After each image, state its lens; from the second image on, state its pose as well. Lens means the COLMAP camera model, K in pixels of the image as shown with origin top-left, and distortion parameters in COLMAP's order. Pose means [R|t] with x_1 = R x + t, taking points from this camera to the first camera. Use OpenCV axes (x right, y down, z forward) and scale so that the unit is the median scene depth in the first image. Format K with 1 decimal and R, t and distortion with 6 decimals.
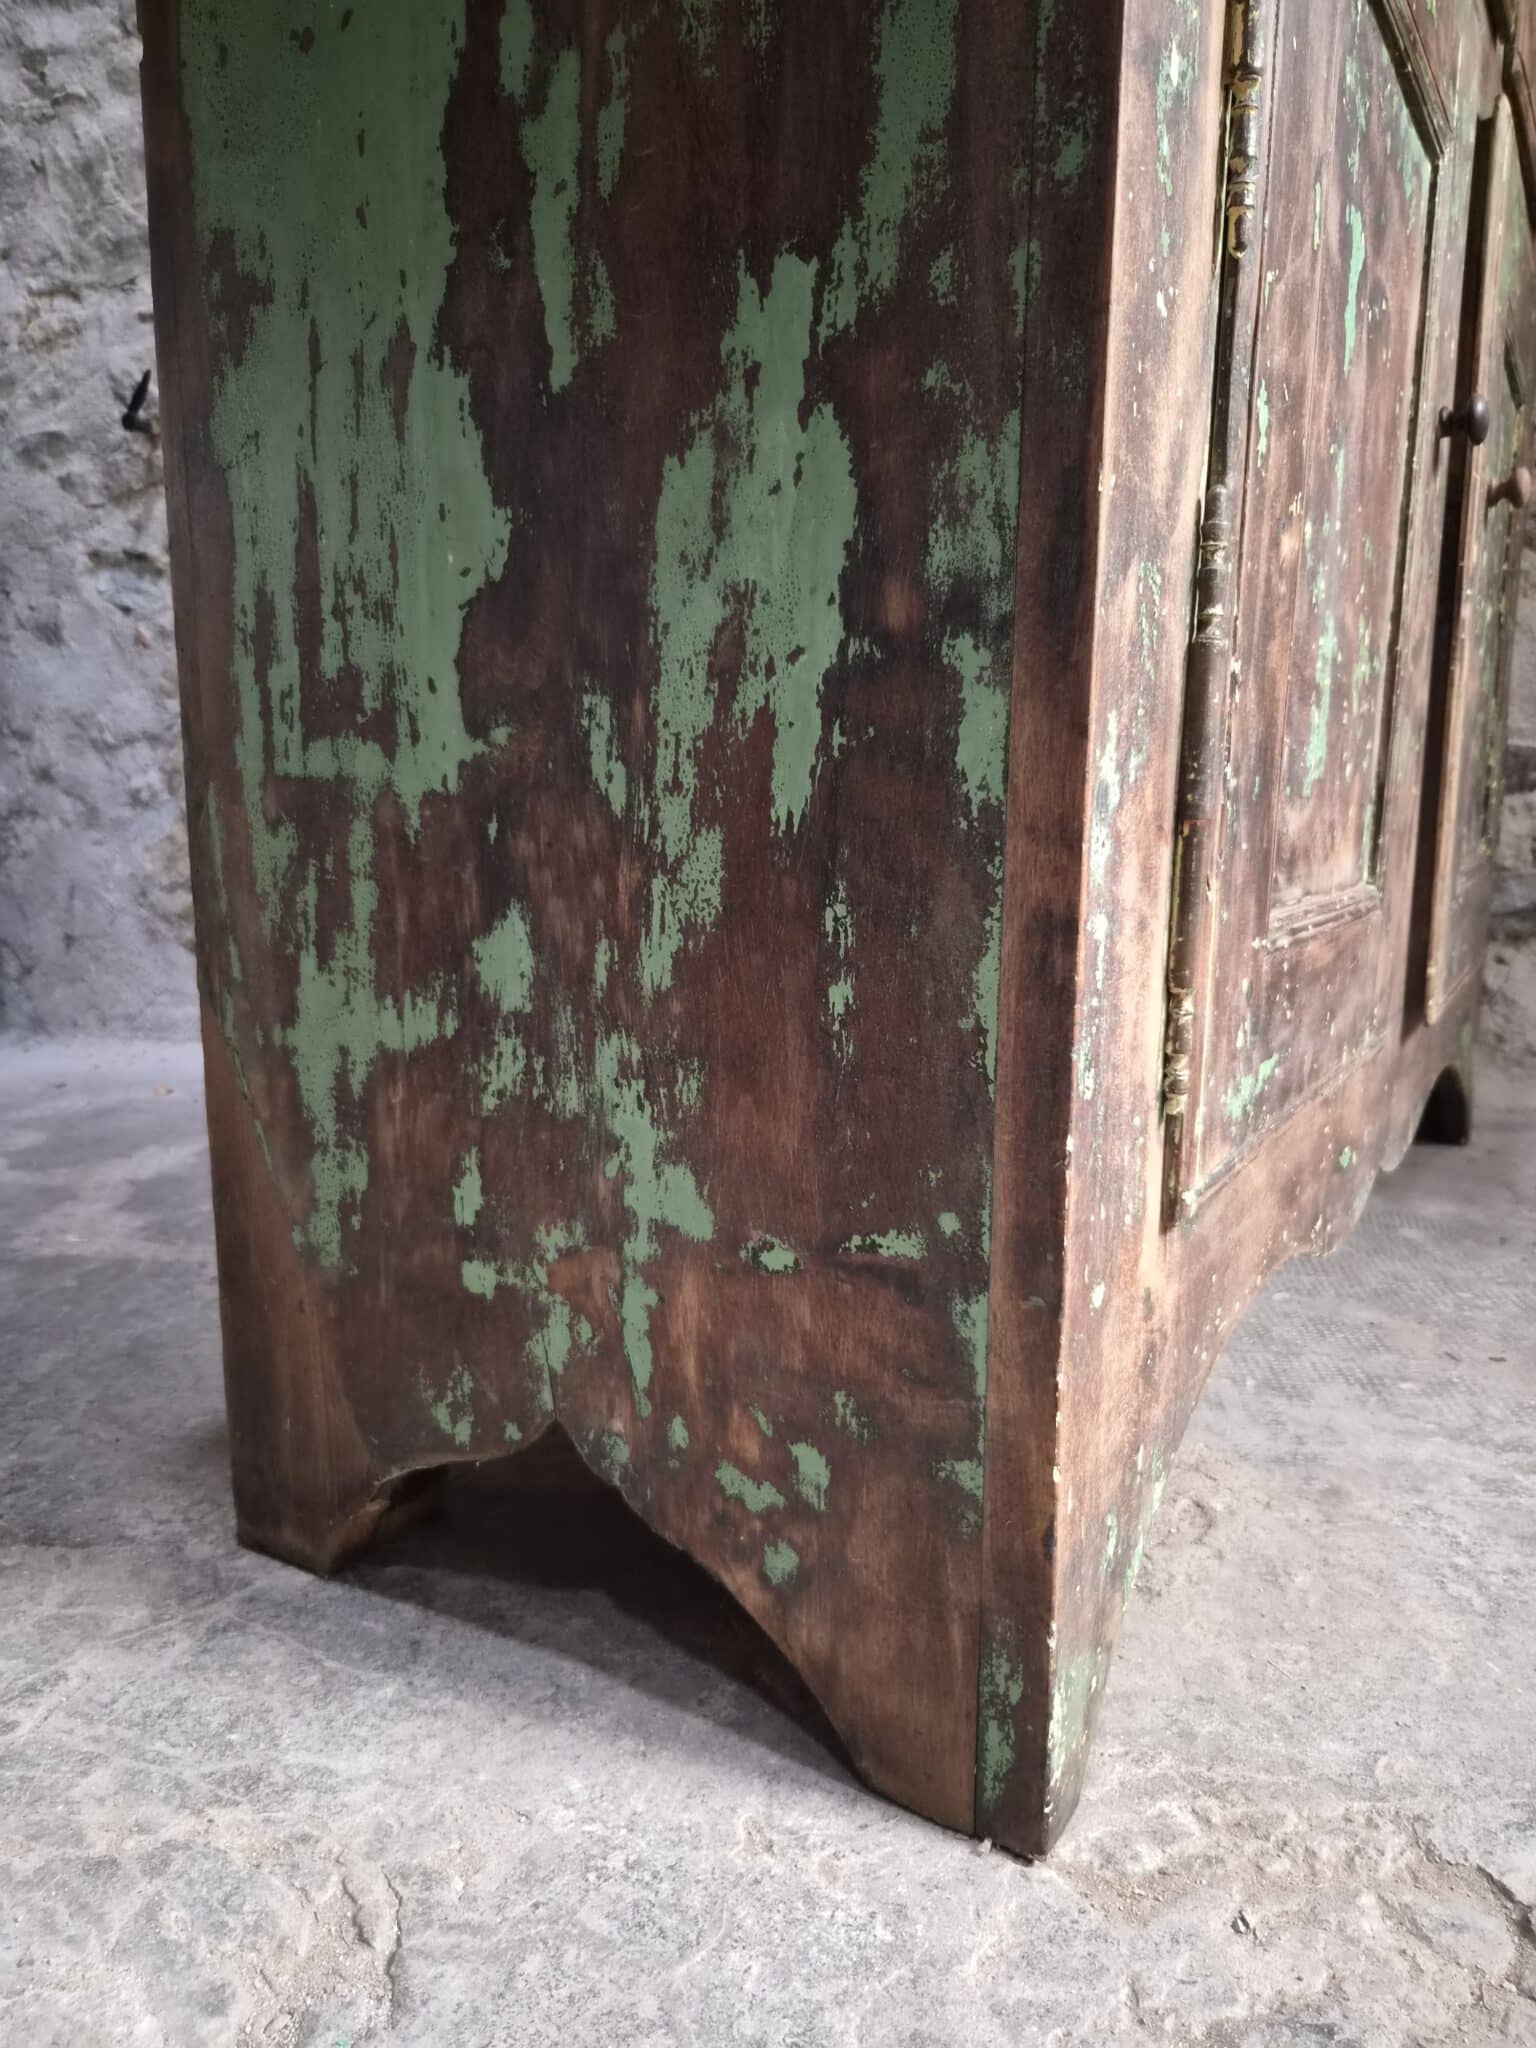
lens RADIAL K [[1387.3, 0, 758.5], [0, 1387.3, 1047.7], [0, 0, 1]] dist [0.059310, -0.050583]
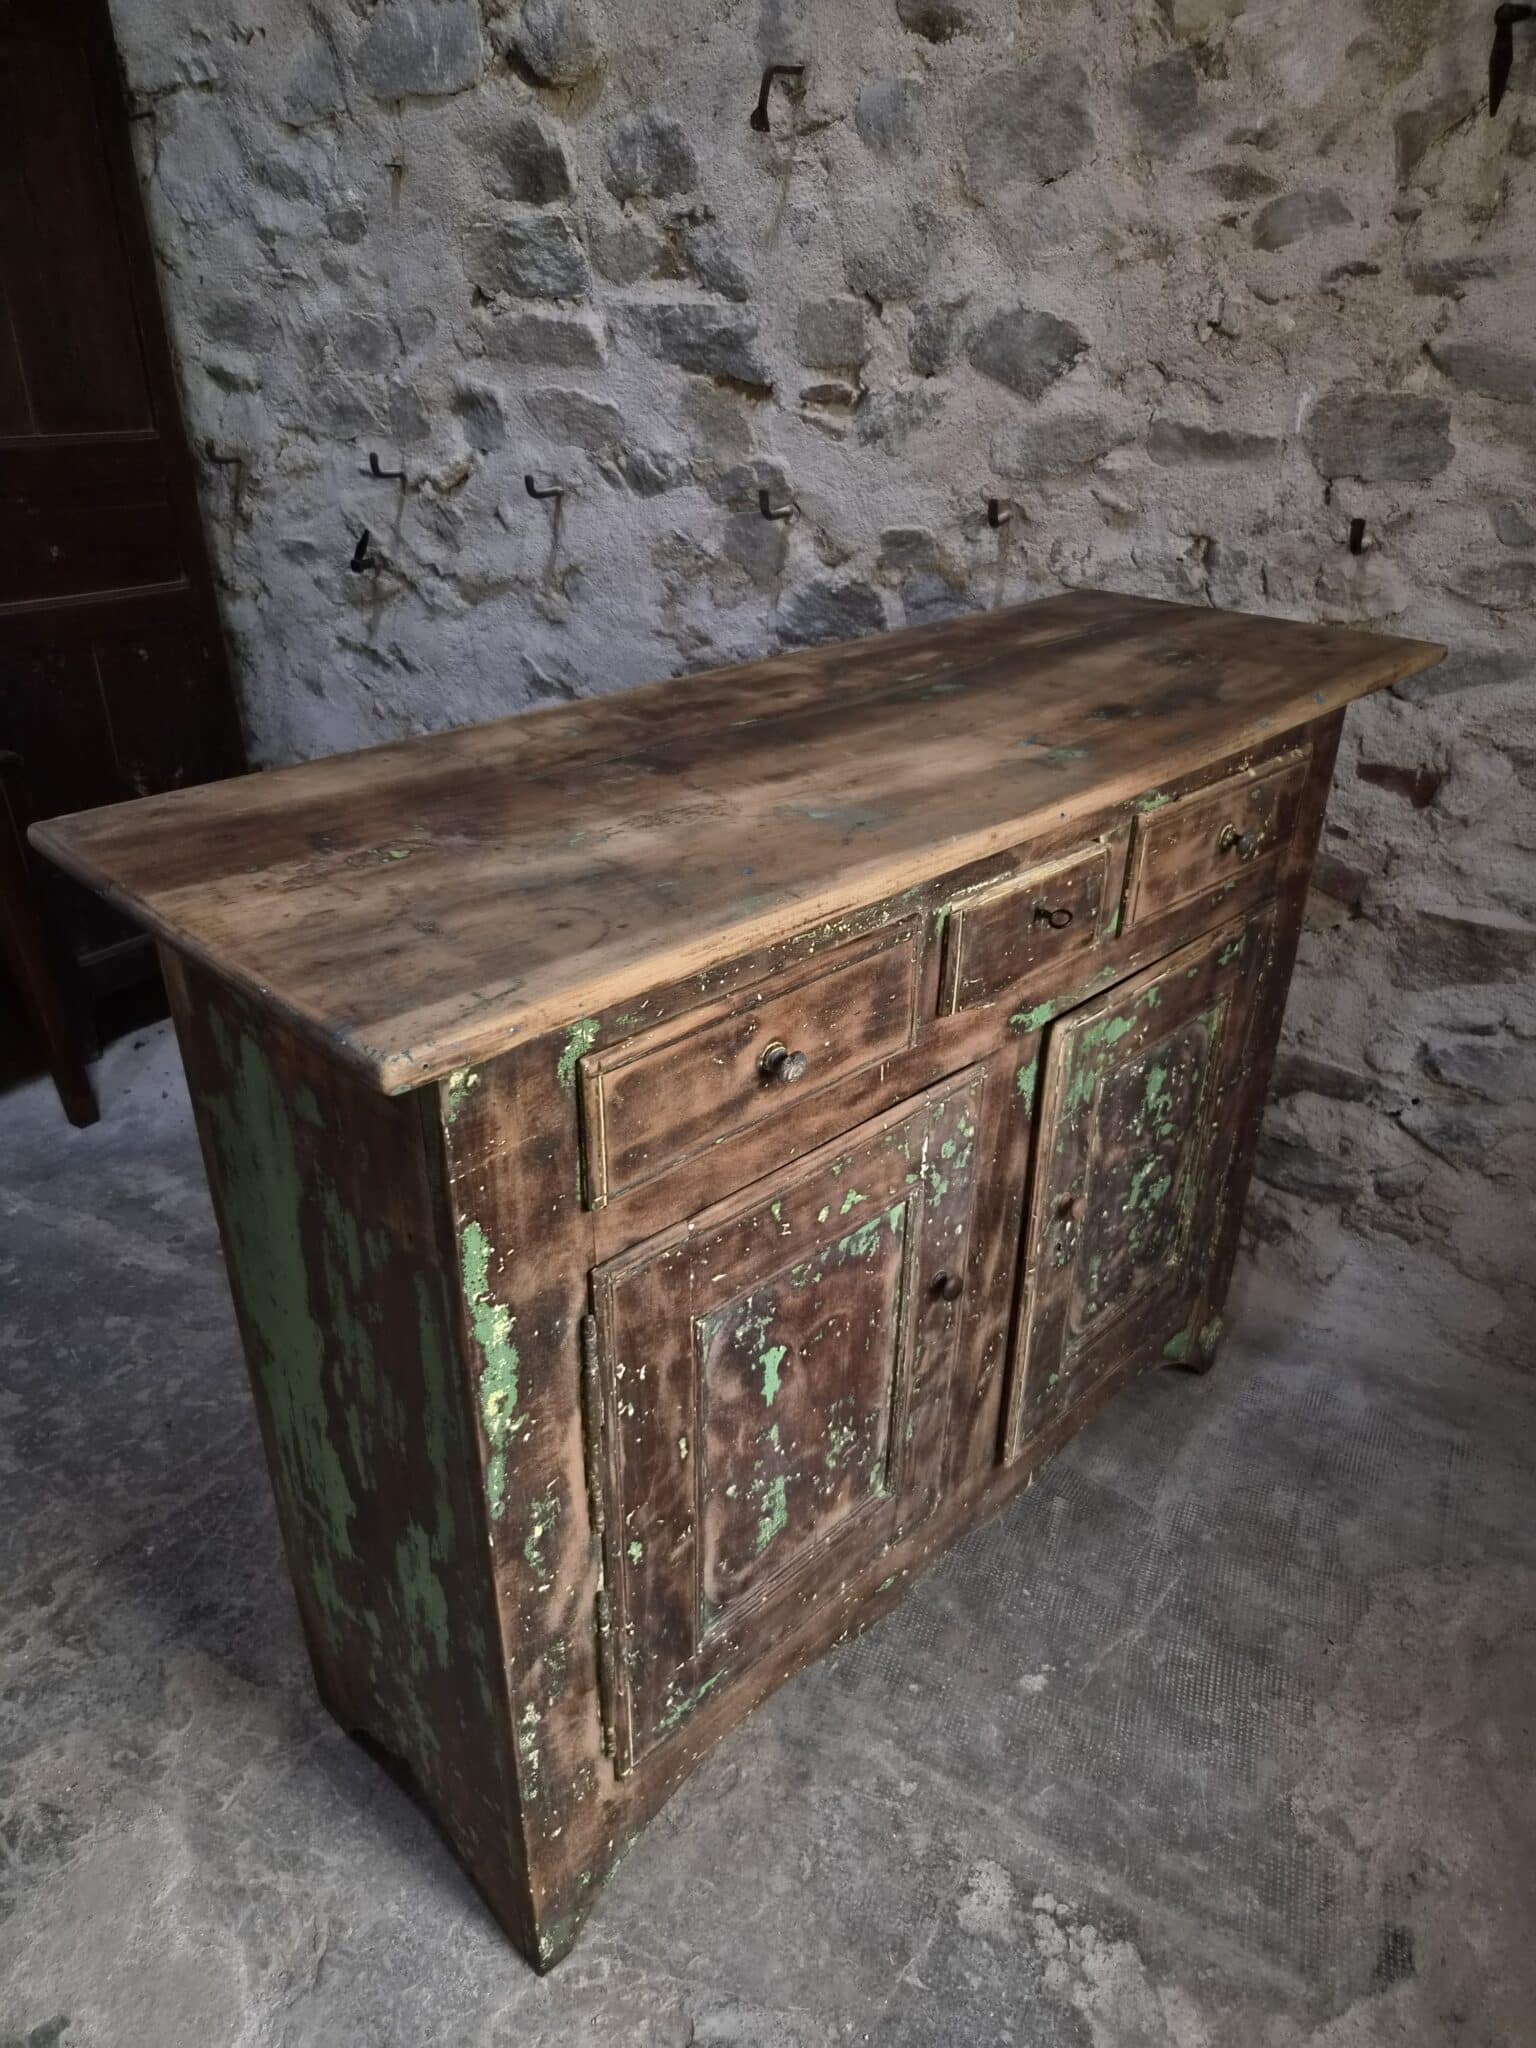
lens RADIAL K [[1387.3, 0, 782.5], [0, 1387.3, 1038.8], [0, 0, 1]] dist [0.059310, -0.050583]
pose [[0.972826, 0.122305, -0.196597, 0.683172], [-0.052382, 0.943342, 0.327662, -1.462095], [0.225533, -0.308460, 0.924114, -0.621448]]
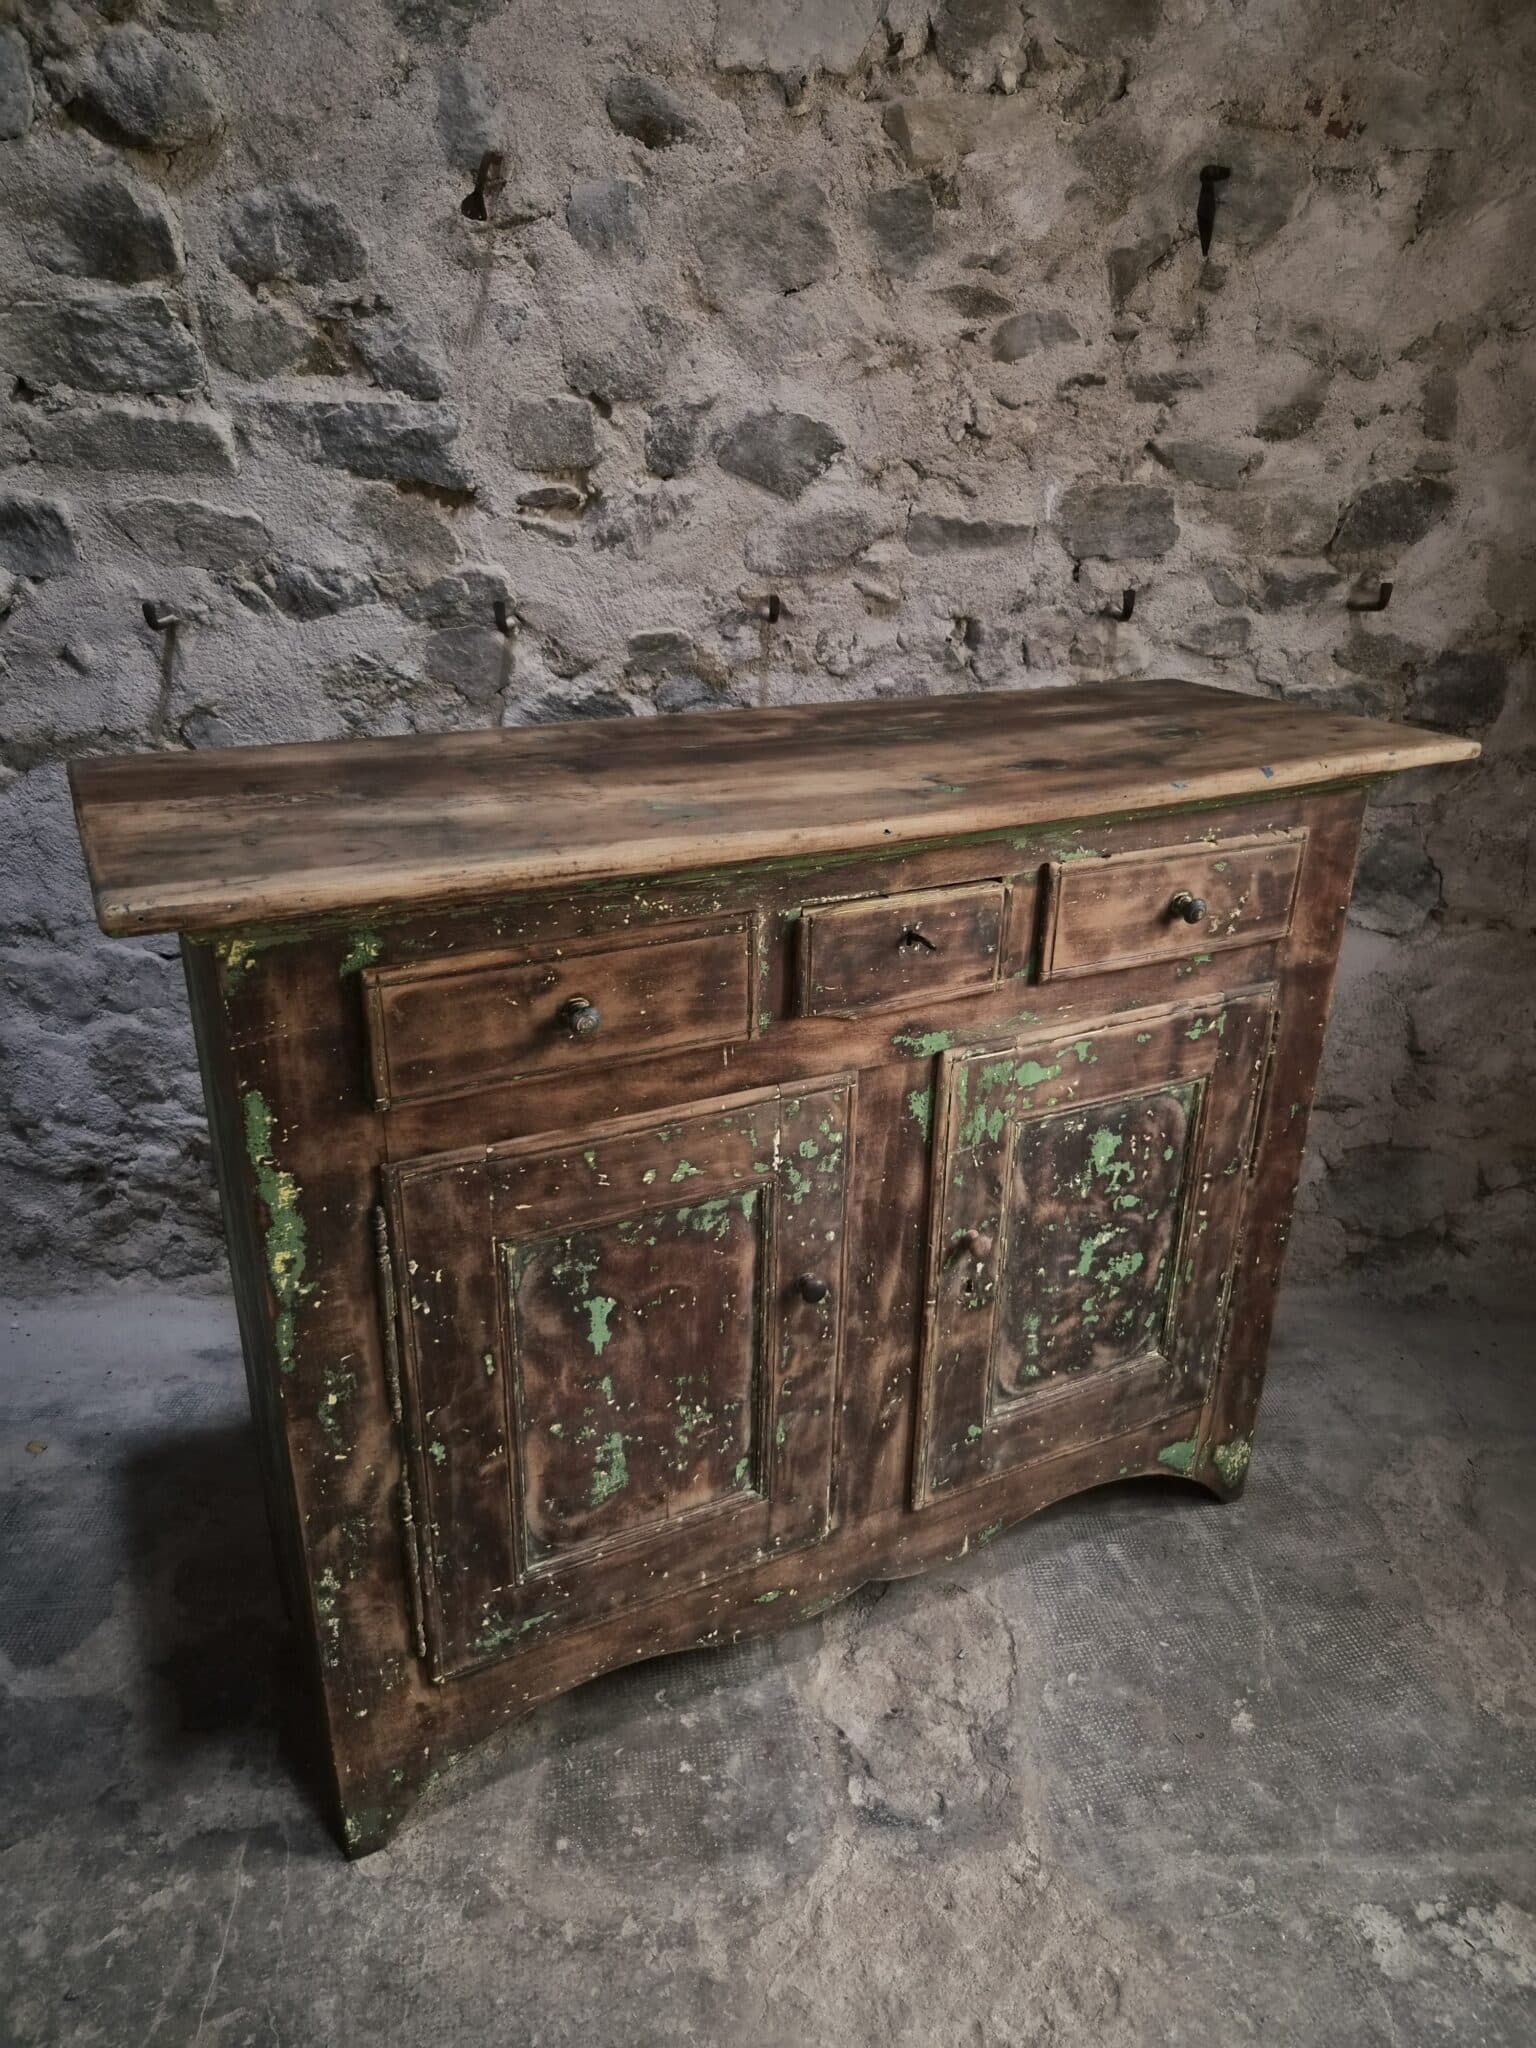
lens RADIAL K [[1387.3, 0, 776.7], [0, 1387.3, 1016.9], [0, 0, 1]] dist [0.059310, -0.050583]
pose [[0.932887, -0.115547, 0.341130, -0.615765], [0.035616, 0.972095, 0.231868, -1.412707], [-0.358403, -0.204157, 0.910971, -0.309370]]
